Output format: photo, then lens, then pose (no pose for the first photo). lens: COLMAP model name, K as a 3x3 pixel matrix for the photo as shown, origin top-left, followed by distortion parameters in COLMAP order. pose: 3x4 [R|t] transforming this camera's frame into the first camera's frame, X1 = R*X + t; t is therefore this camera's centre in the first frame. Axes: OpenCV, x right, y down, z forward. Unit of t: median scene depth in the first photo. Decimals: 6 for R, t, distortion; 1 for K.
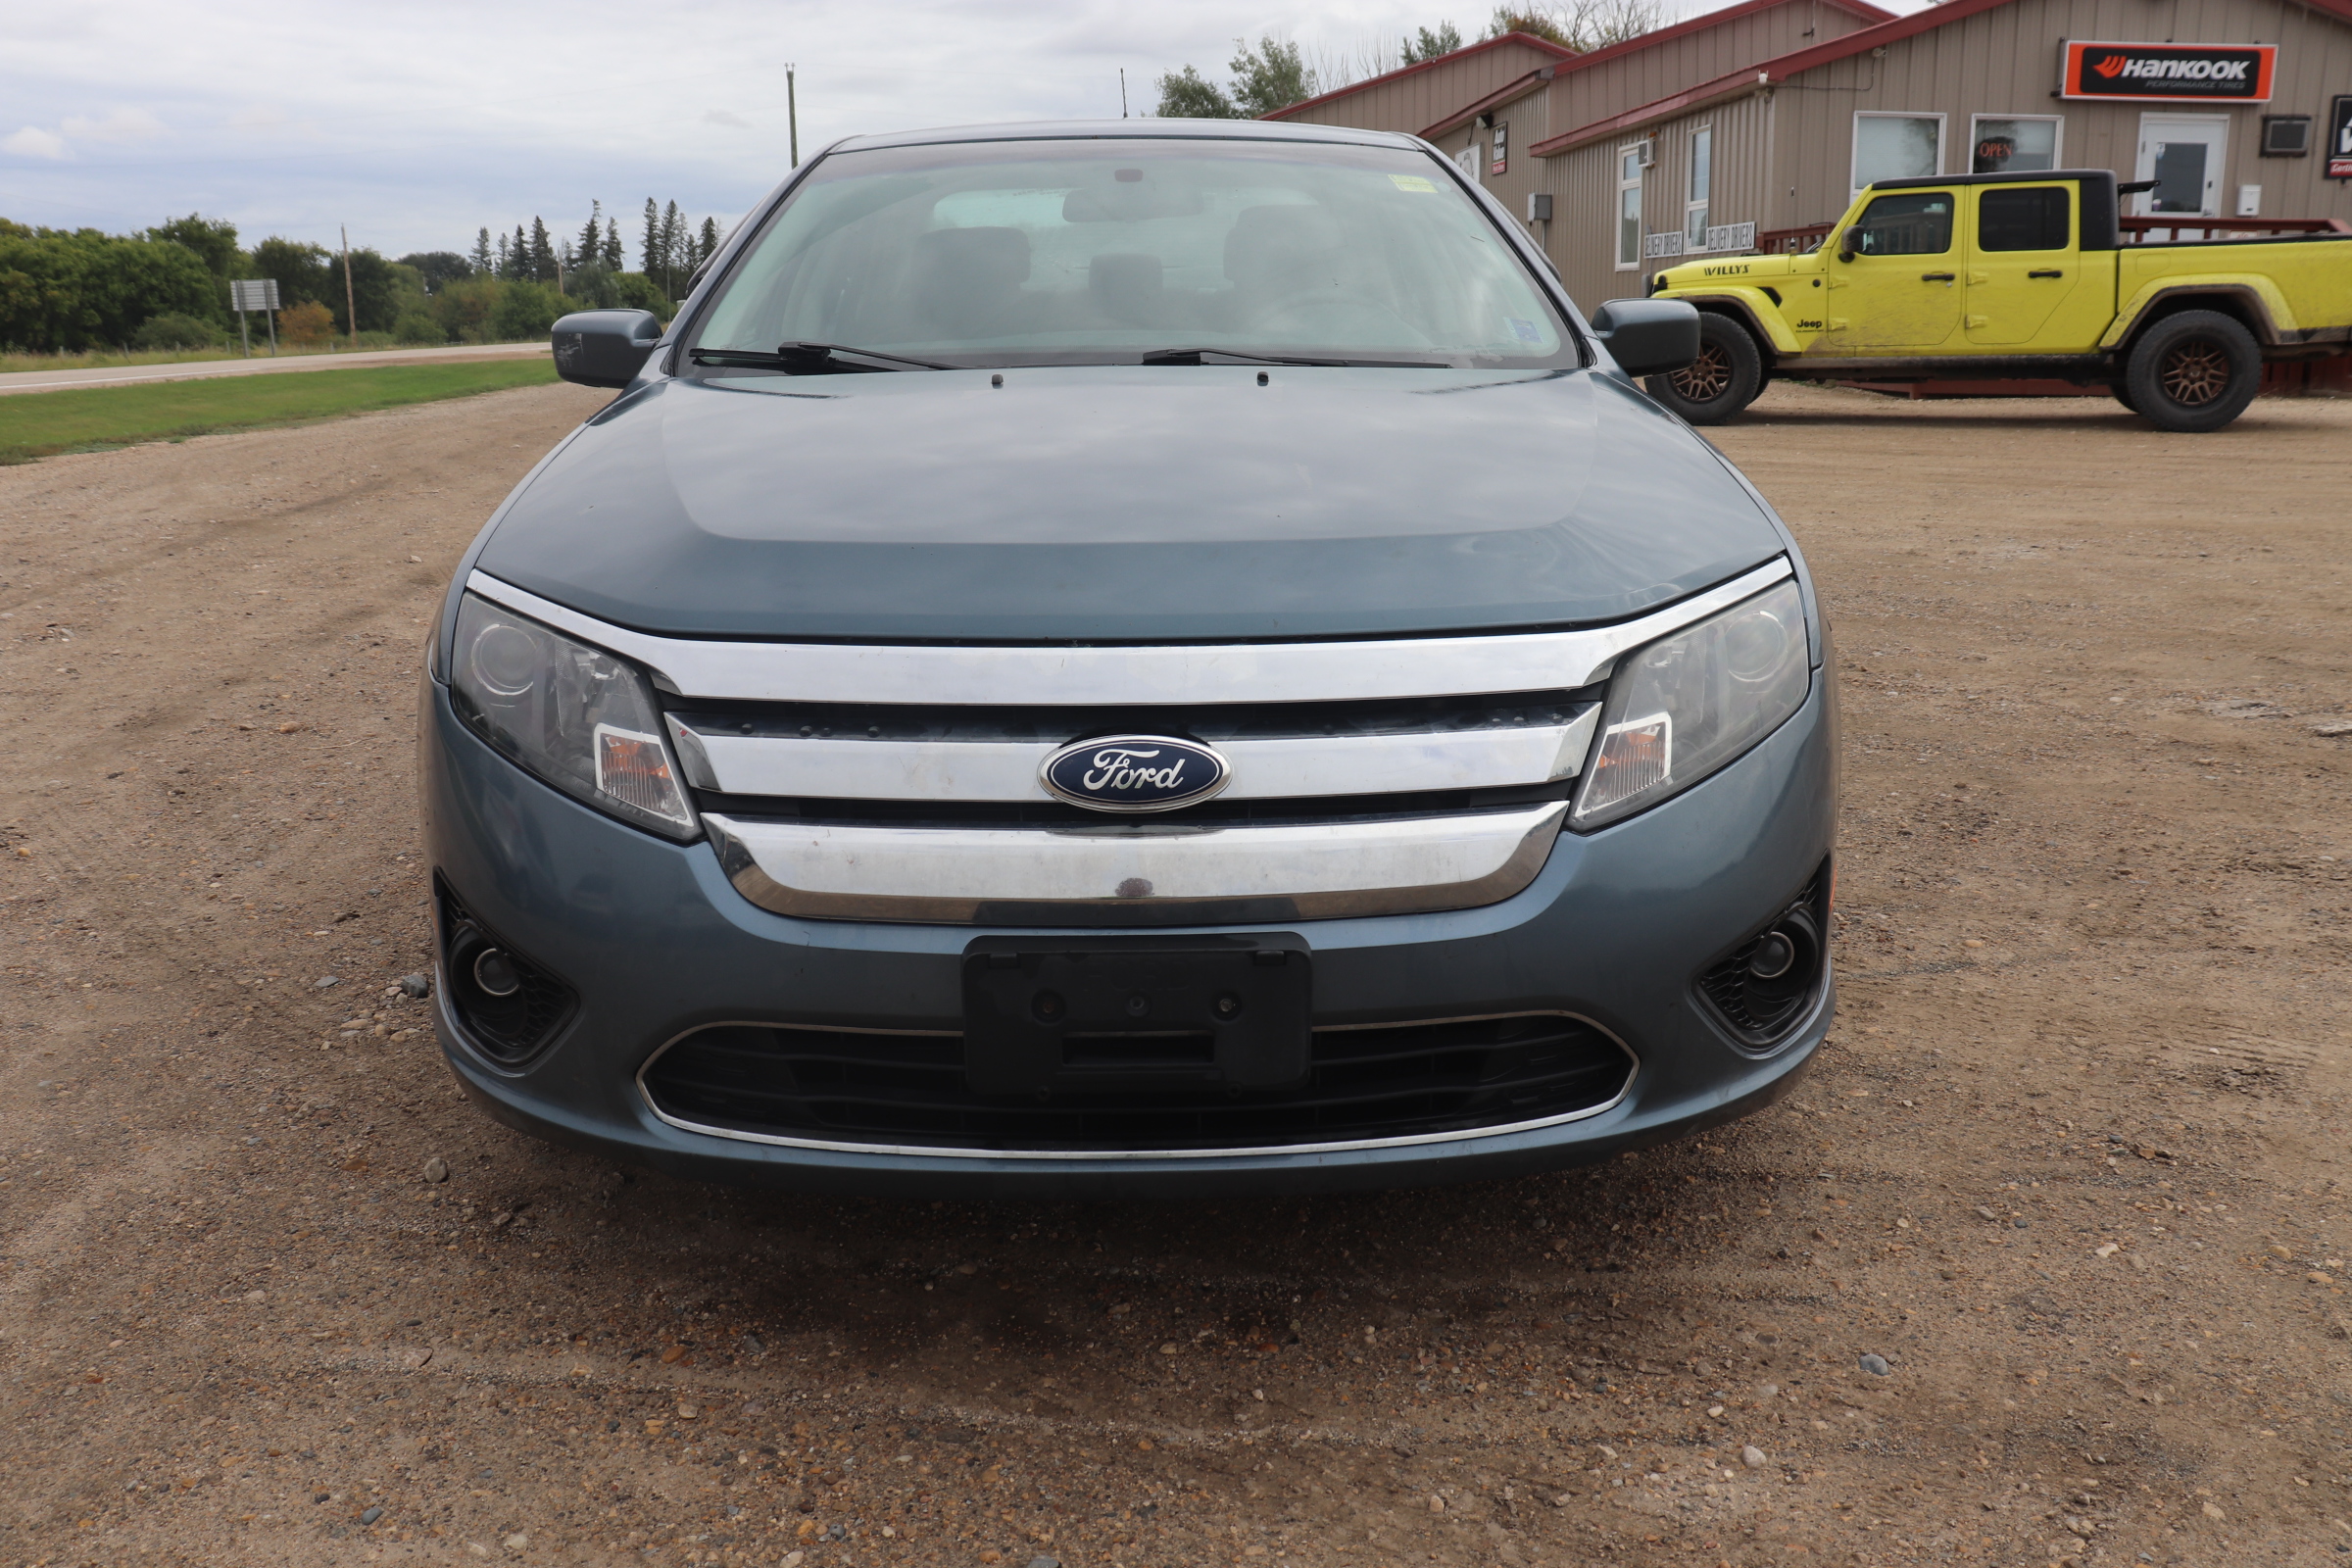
lens RADIAL K [[1921.0, 0, 1180.0], [0, 1921.0, 778.3], [0, 0, 1]] dist [-0.174513, 0.154931]
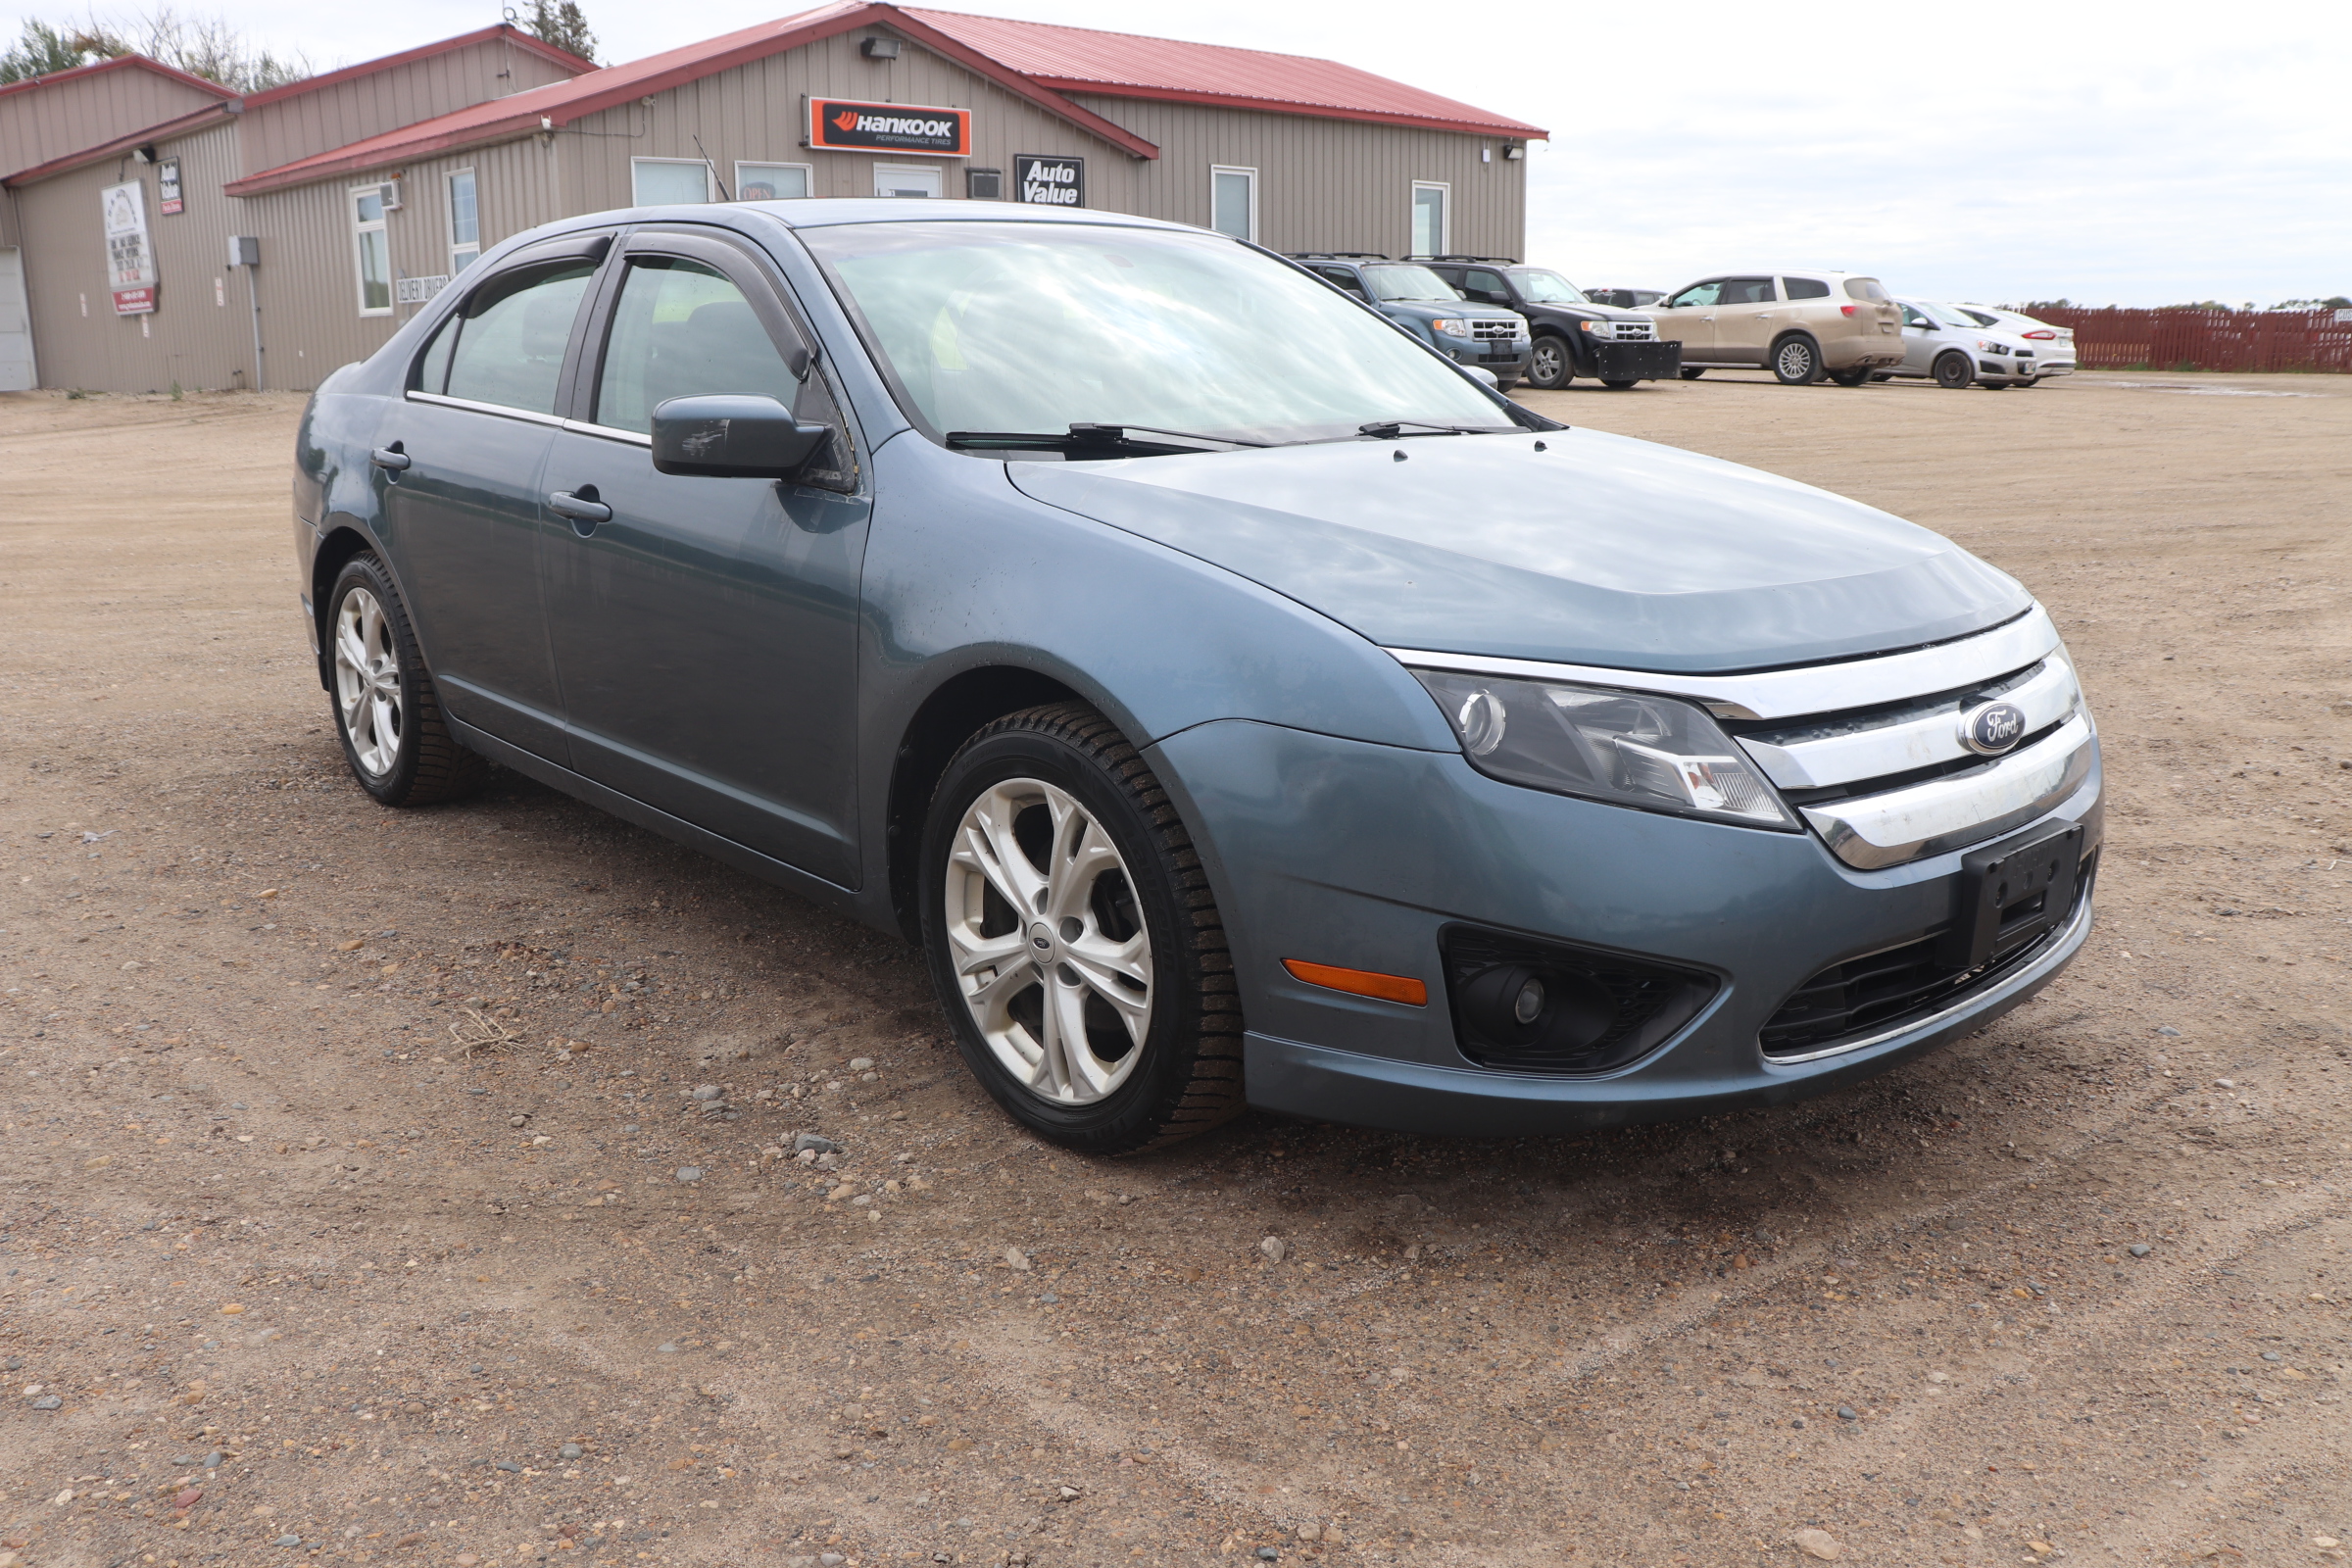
lens RADIAL K [[1921.0, 0, 1180.0], [0, 1921.0, 778.3], [0, 0, 1]] dist [-0.174513, 0.154931]
pose [[0.761073, -0.149235, 0.631266, -0.871498], [0.160181, 0.986275, 0.040042, -0.075077], [-0.628578, 0.070642, 0.774532, 0.180017]]
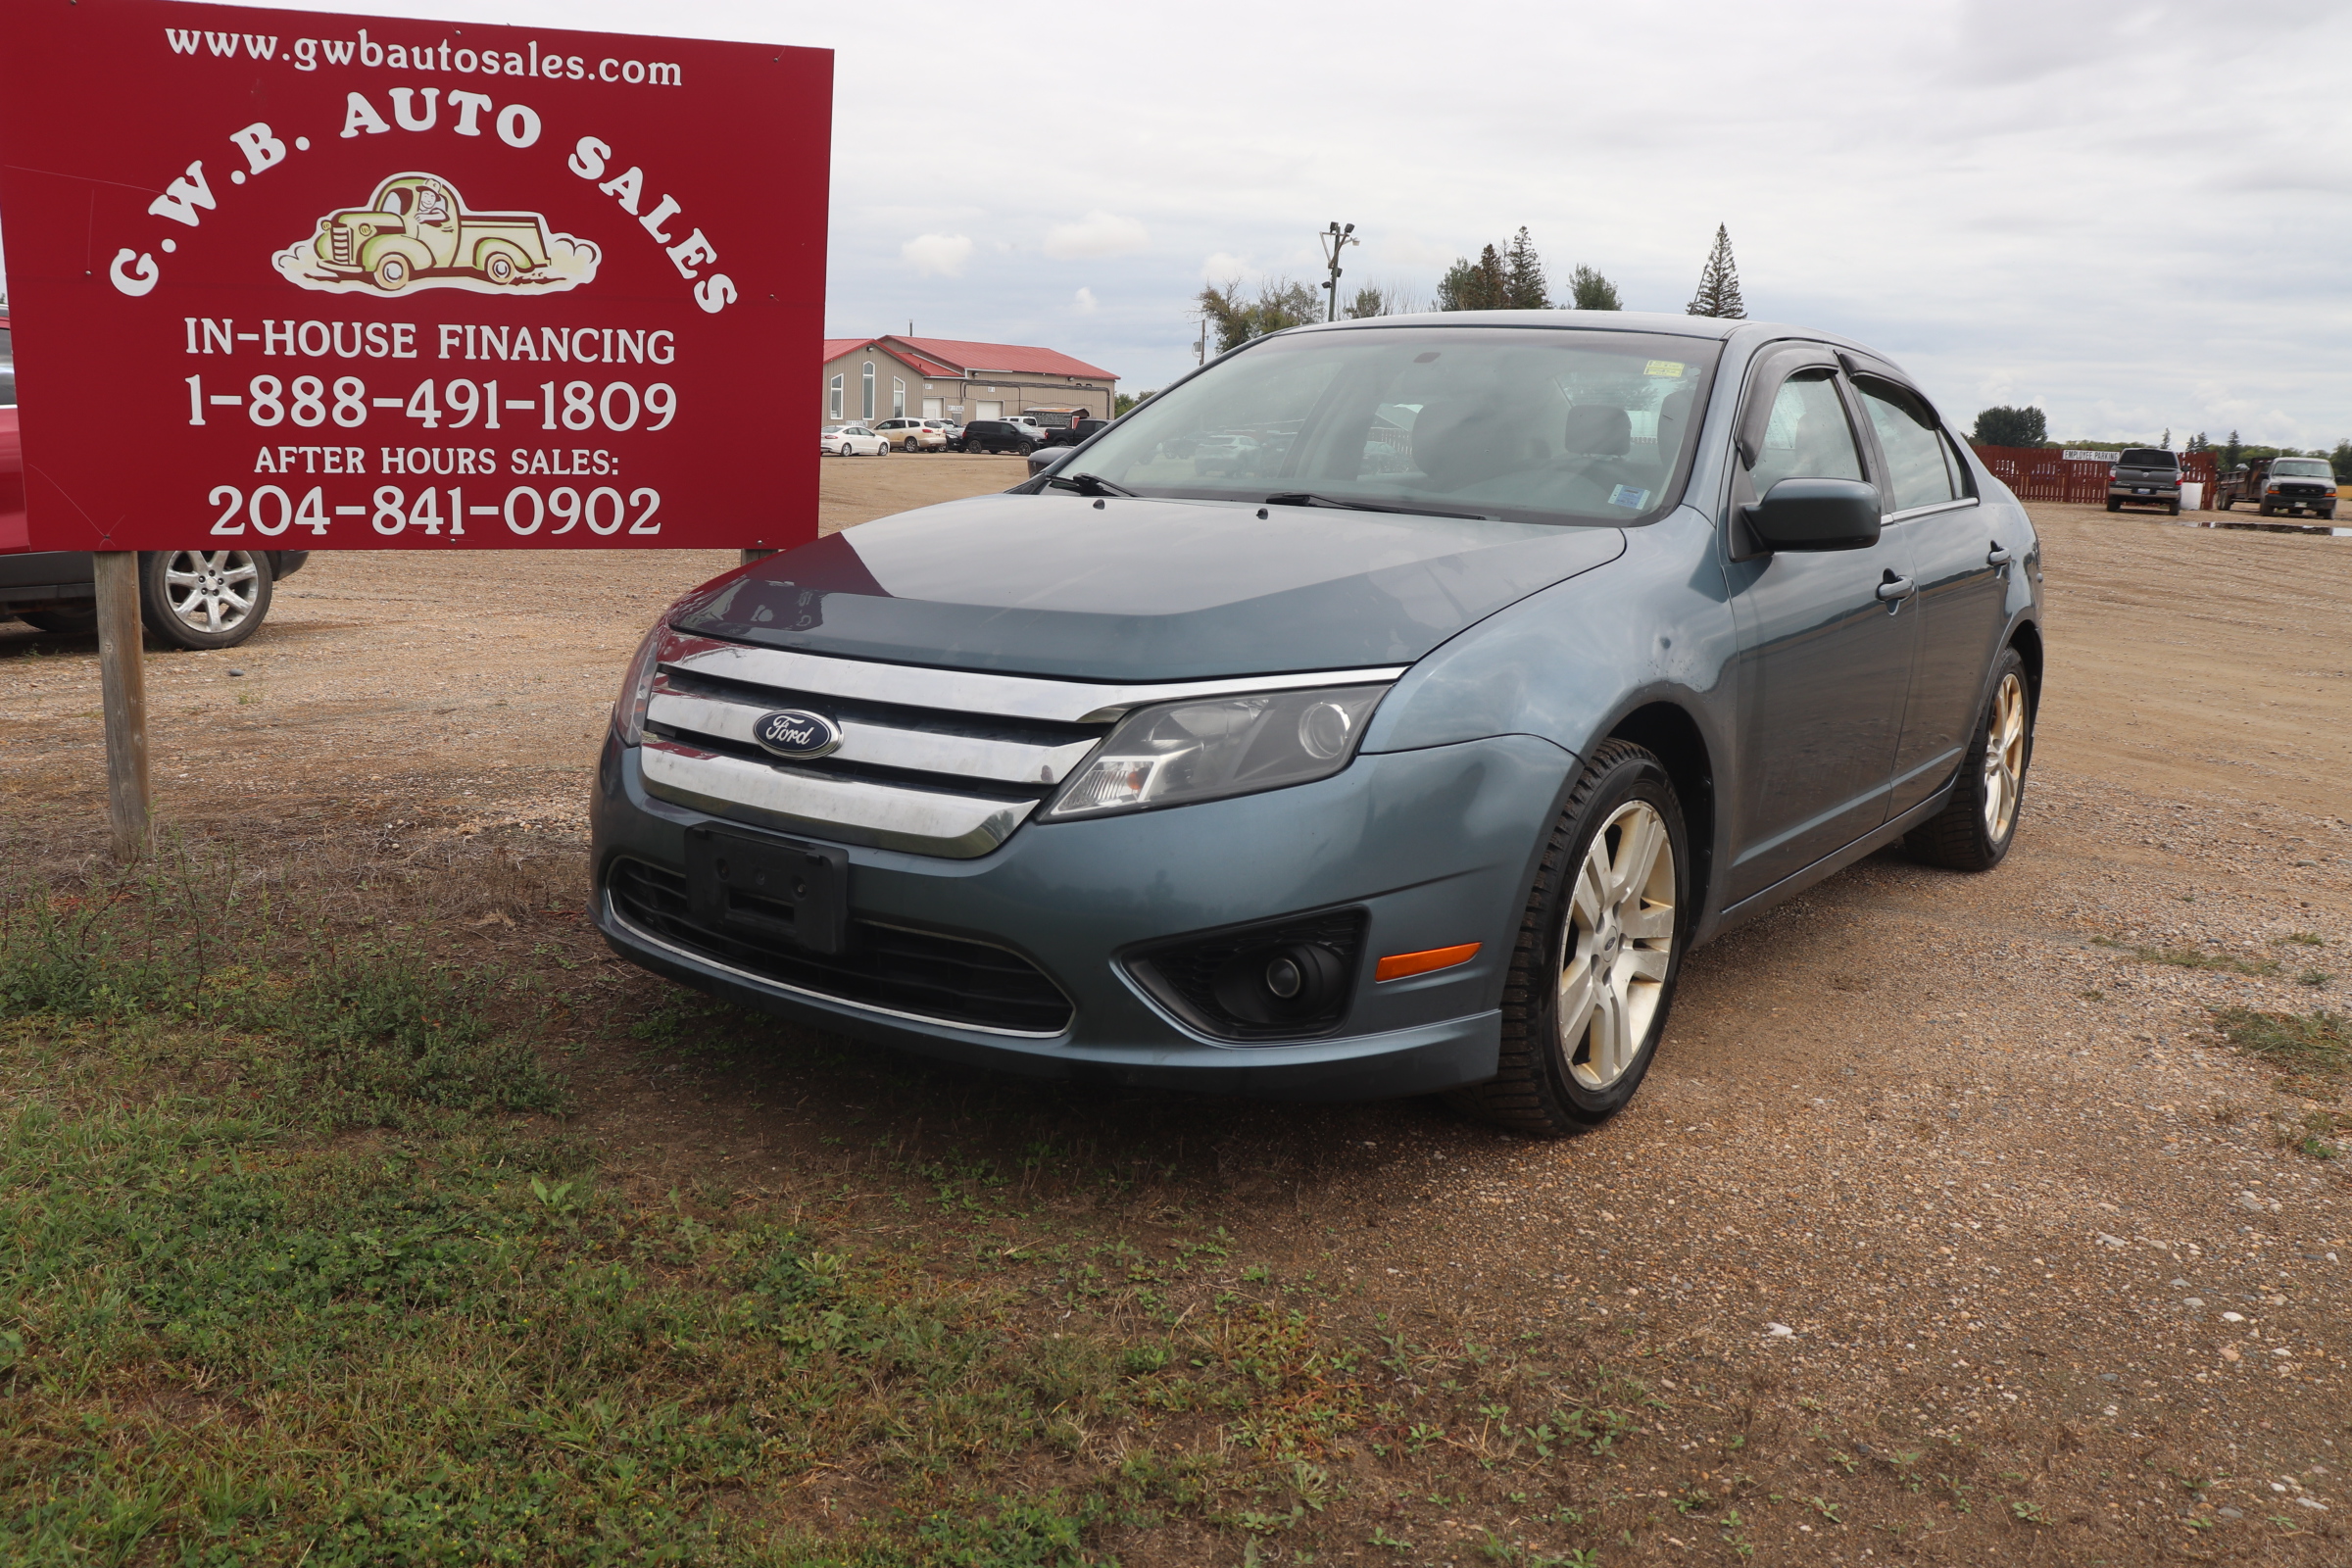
lens RADIAL K [[1921.0, 0, 1180.0], [0, 1921.0, 778.3], [0, 0, 1]] dist [-0.174513, 0.154931]
pose [[0.799051, 0.140665, -0.584578, 0.714054], [-0.191514, 0.981154, -0.025686, 0.008105], [0.569947, 0.132479, 0.810931, -0.048052]]
